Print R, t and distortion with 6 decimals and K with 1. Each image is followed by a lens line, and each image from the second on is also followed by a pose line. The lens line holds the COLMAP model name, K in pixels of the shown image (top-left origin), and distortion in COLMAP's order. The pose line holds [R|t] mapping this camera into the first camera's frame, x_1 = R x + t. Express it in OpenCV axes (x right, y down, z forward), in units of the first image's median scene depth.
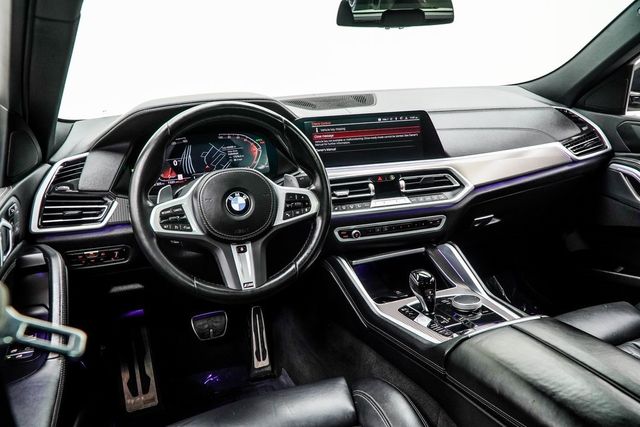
lens RADIAL K [[518.4, 0, 314.2], [0, 518.4, 211.2], [0, 0, 1]] dist [-0.008938, -0.023969]
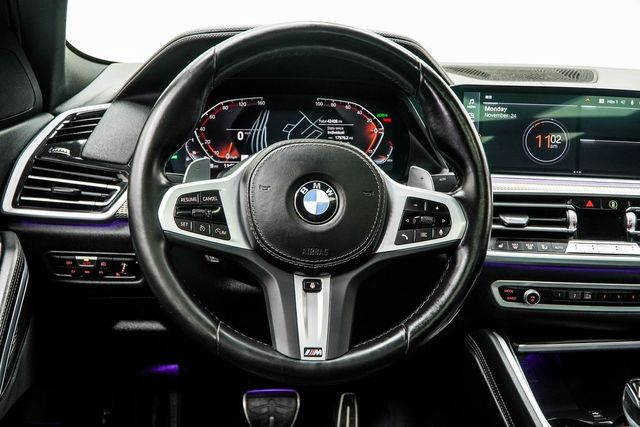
lens RADIAL K [[700.9, 0, 303.9], [0, 700.9, 224.4], [0, 0, 1]] dist [-0.020769, 0.000000]
pose [[0.961097, 0.127942, -0.244793, 0.020499], [-0.141085, 0.989311, -0.036859, 0.030107], [0.237460, 0.069962, 0.968875, 0.218654]]
